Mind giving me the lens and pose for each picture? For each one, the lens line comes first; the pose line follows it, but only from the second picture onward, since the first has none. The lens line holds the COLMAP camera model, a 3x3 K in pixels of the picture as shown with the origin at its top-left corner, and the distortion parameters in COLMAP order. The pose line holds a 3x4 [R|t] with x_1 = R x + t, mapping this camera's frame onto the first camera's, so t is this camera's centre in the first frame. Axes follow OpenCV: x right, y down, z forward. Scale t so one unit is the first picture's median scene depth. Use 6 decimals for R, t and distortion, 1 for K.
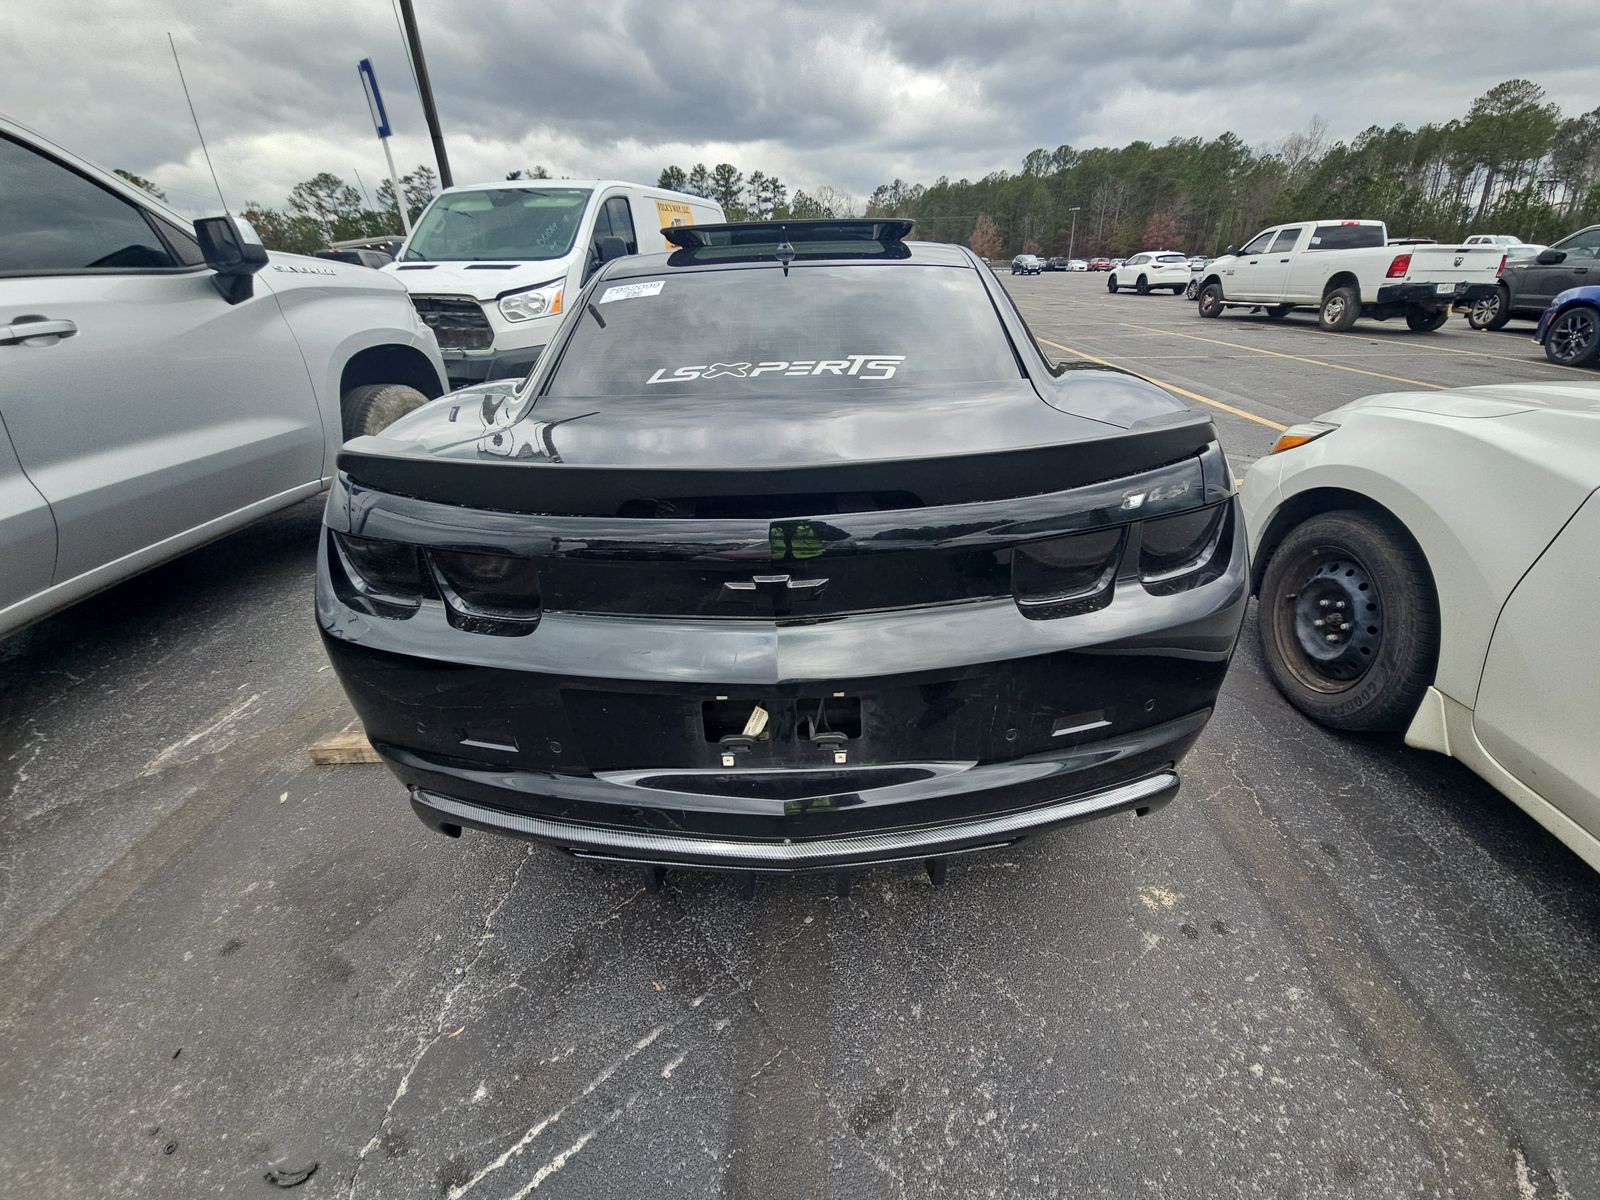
lens RADIAL K [[635.9, 0, 826.8], [0, 635.9, 599.9], [0, 0, 1]] dist [0.026788, -0.017261]
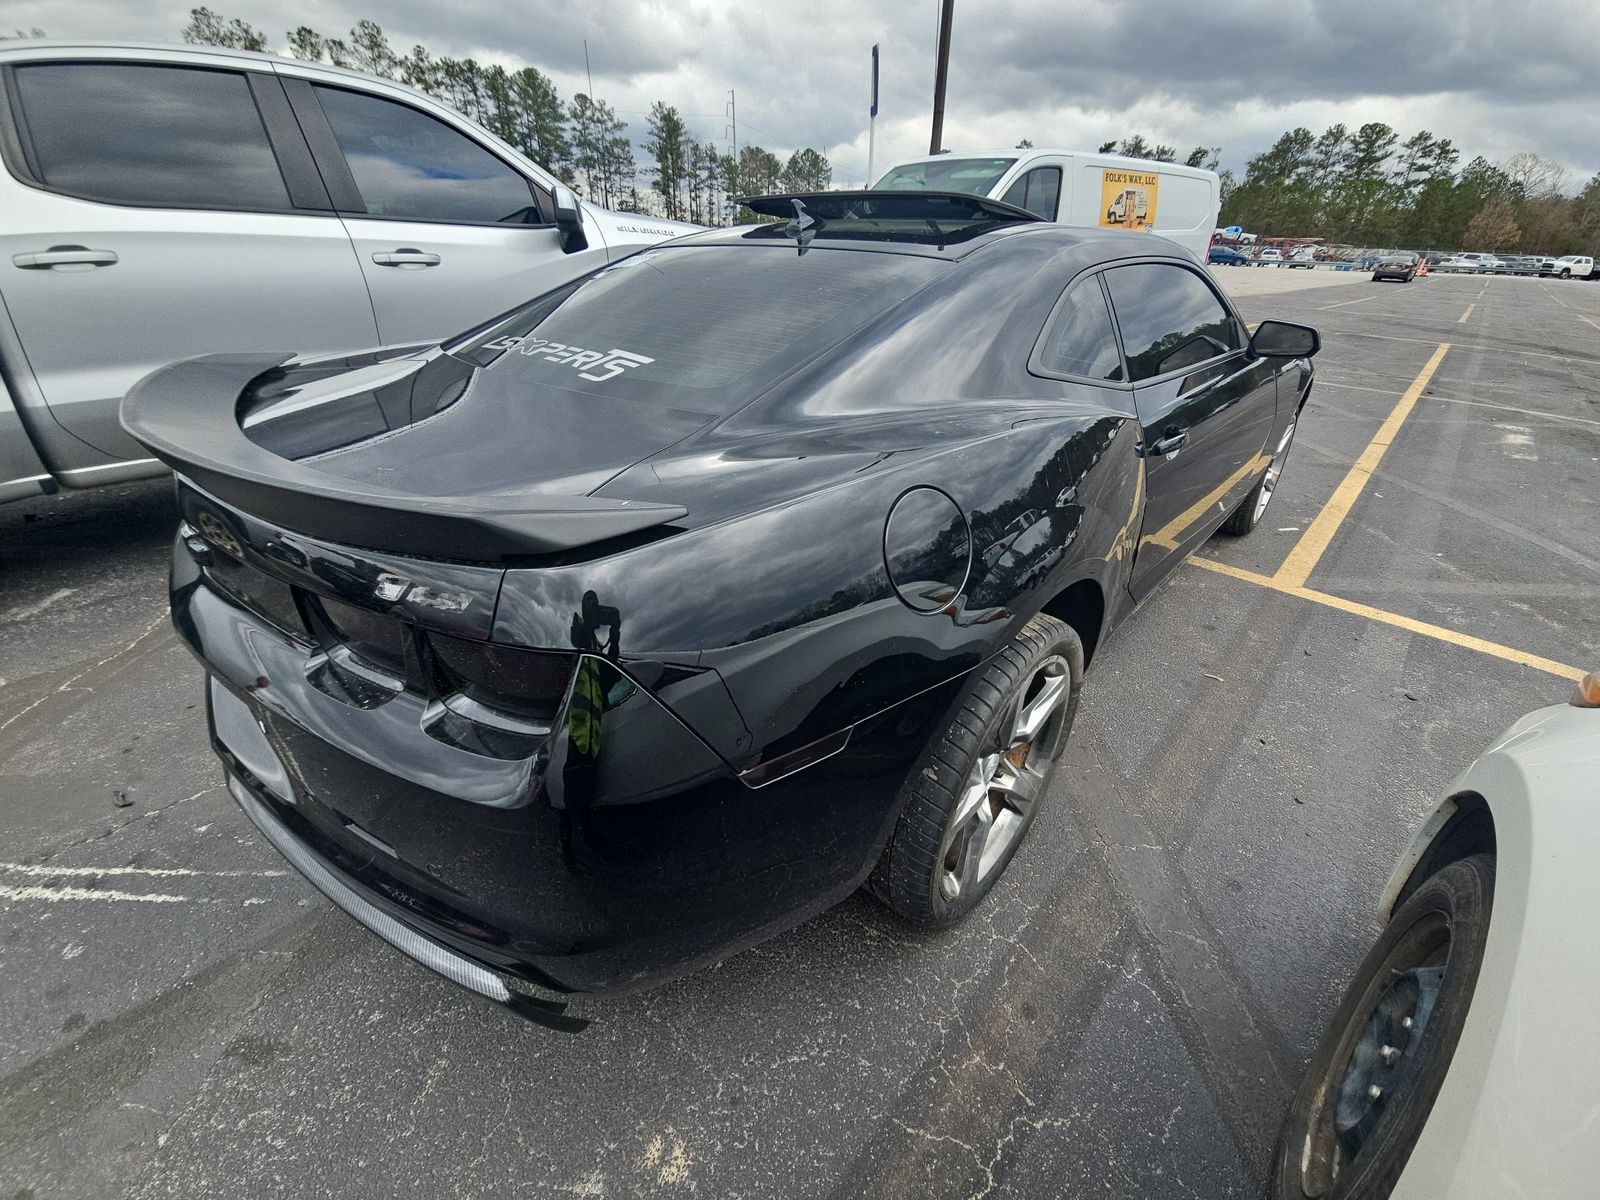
lens RADIAL K [[630.7, 0, 825.1], [0, 630.7, 601.8], [0, 0, 1]] dist [0.045129, -0.024835]
pose [[0.741935, 0.364360, -0.562827, 0.201513], [-0.345605, 0.927166, 0.144638, -0.066907], [0.574534, 0.087204, 0.813822, 0.113691]]
